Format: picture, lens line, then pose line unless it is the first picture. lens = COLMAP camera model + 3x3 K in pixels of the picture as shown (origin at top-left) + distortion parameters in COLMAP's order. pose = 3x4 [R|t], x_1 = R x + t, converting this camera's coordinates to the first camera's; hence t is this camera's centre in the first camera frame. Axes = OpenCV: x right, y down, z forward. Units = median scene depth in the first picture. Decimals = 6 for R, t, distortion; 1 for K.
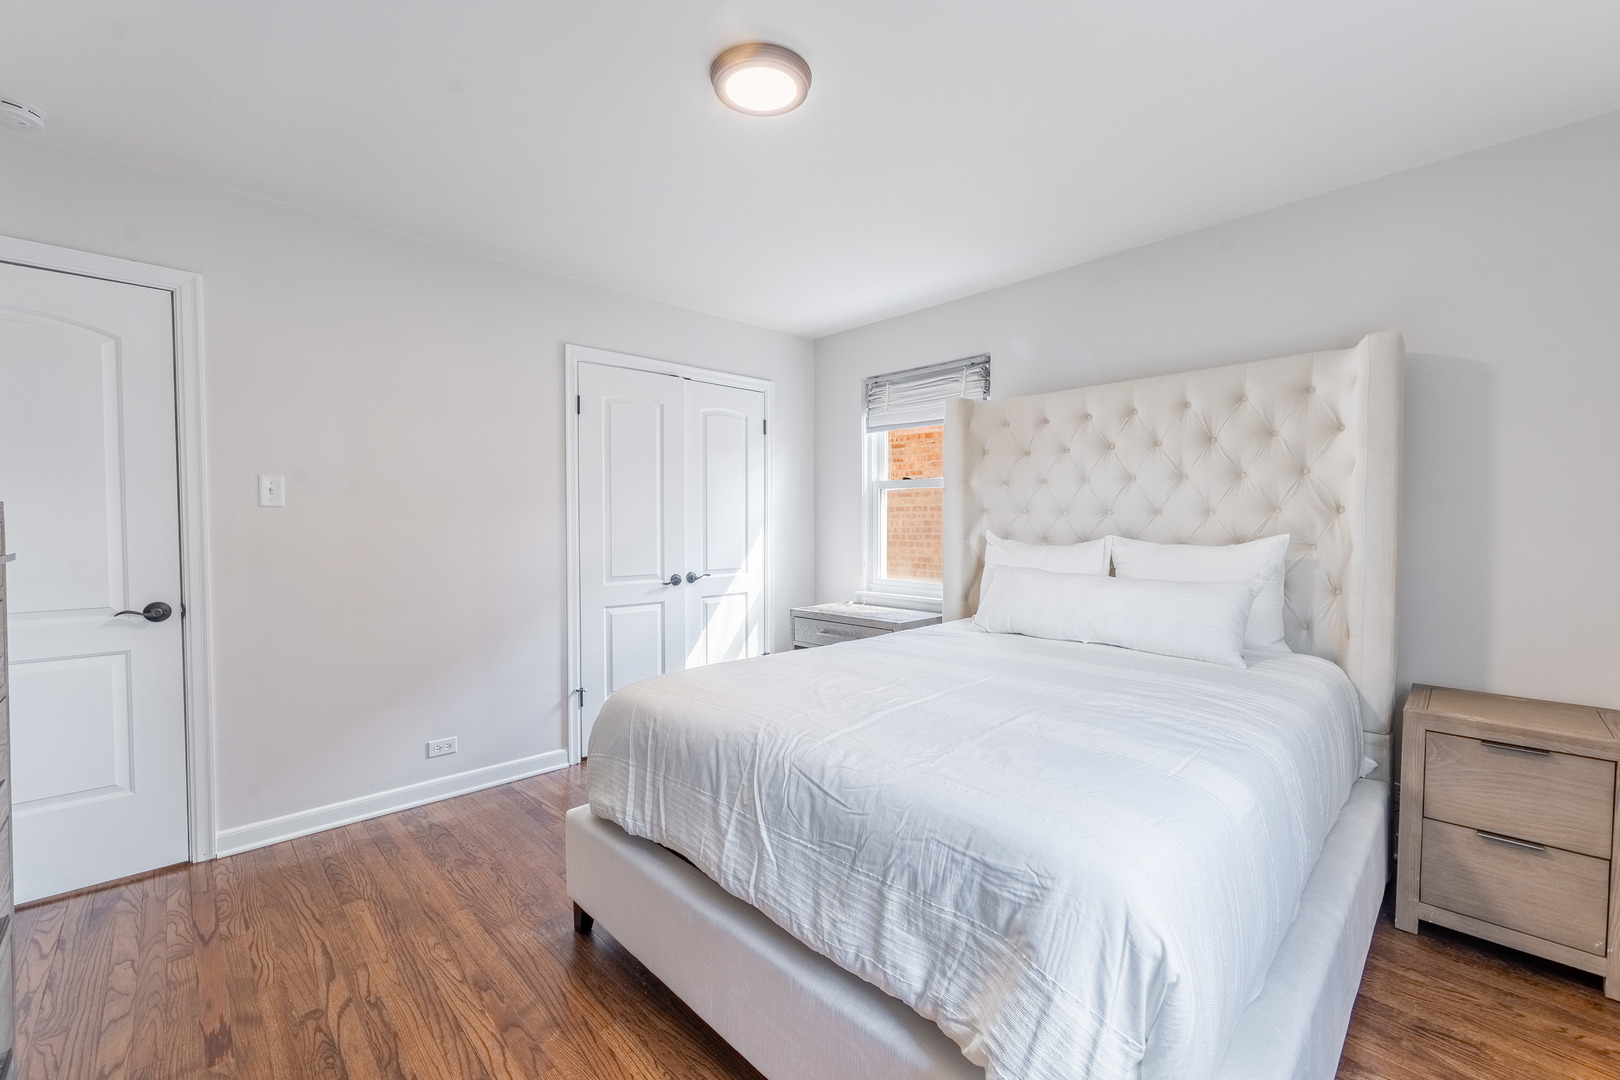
lens RADIAL K [[660.5, 0, 813.2], [0, 660.5, 535.5], [0, 0, 1]] dist [0.002187, -0.001286]
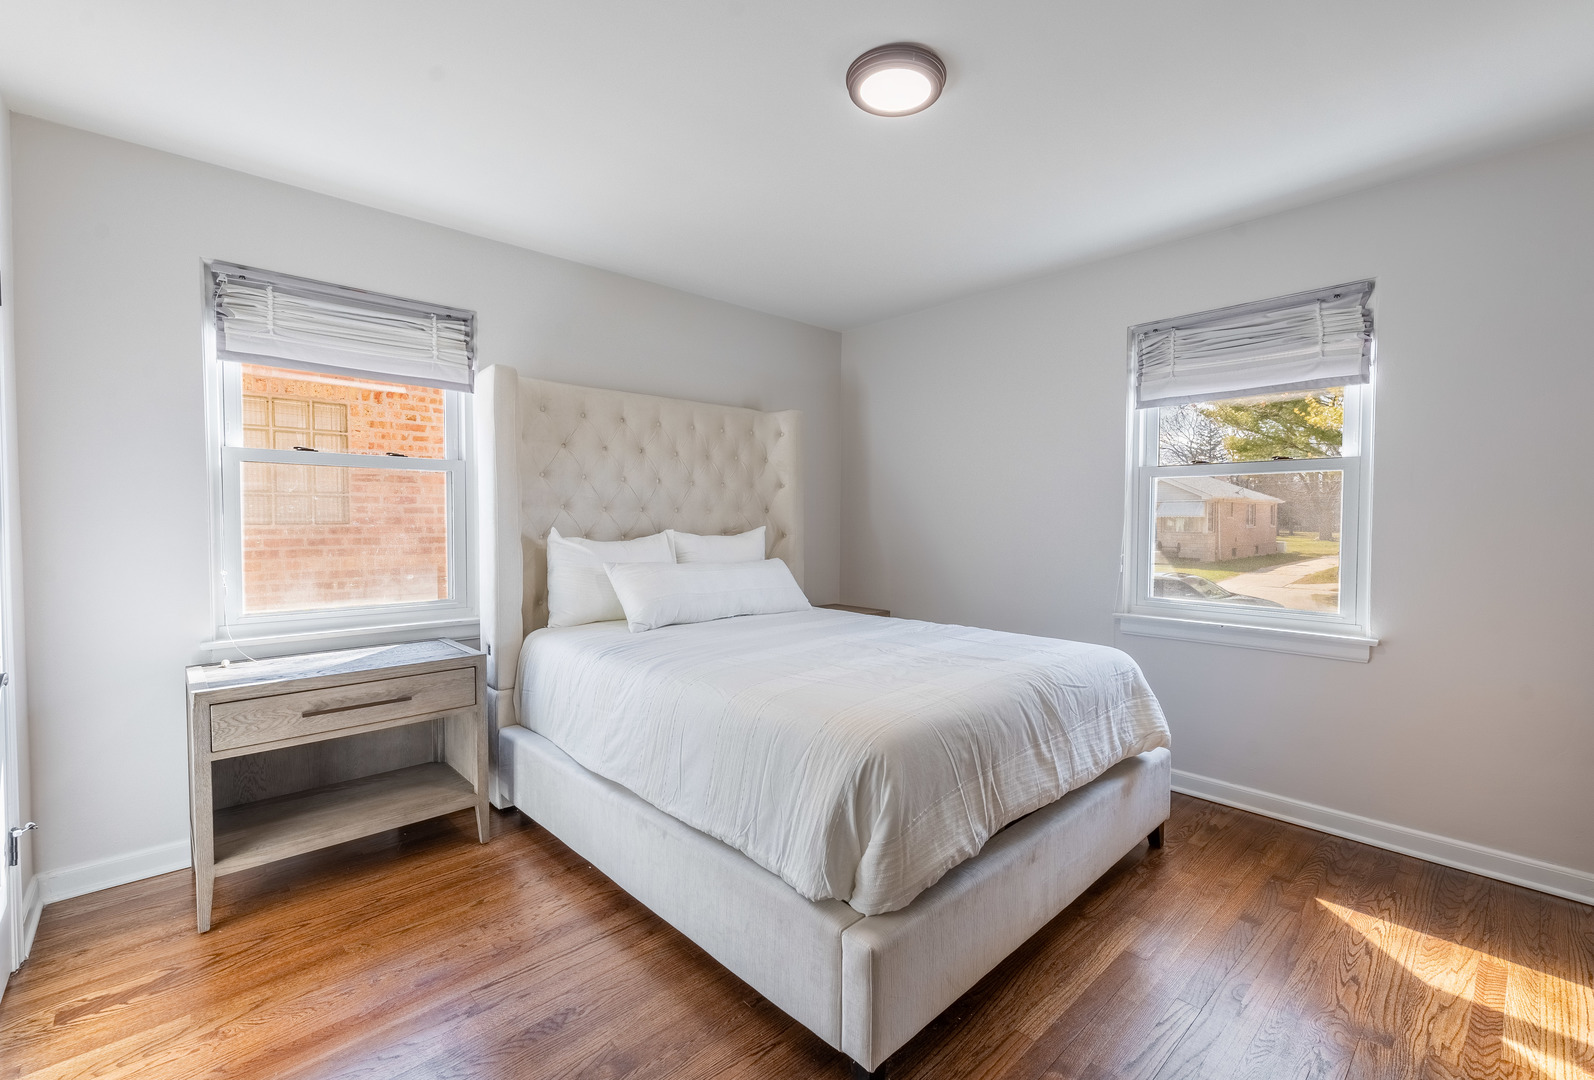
lens RADIAL K [[689.6, 0, 799.8], [0, 689.6, 540.5], [0, 0, 1]] dist [-0.001653, -0.000307]
pose [[0.011451, -0.032128, 0.999418, -0.657153], [0.022564, 0.999238, 0.031864, -0.012048], [-0.999680, 0.022186, 0.012167, 0.657280]]
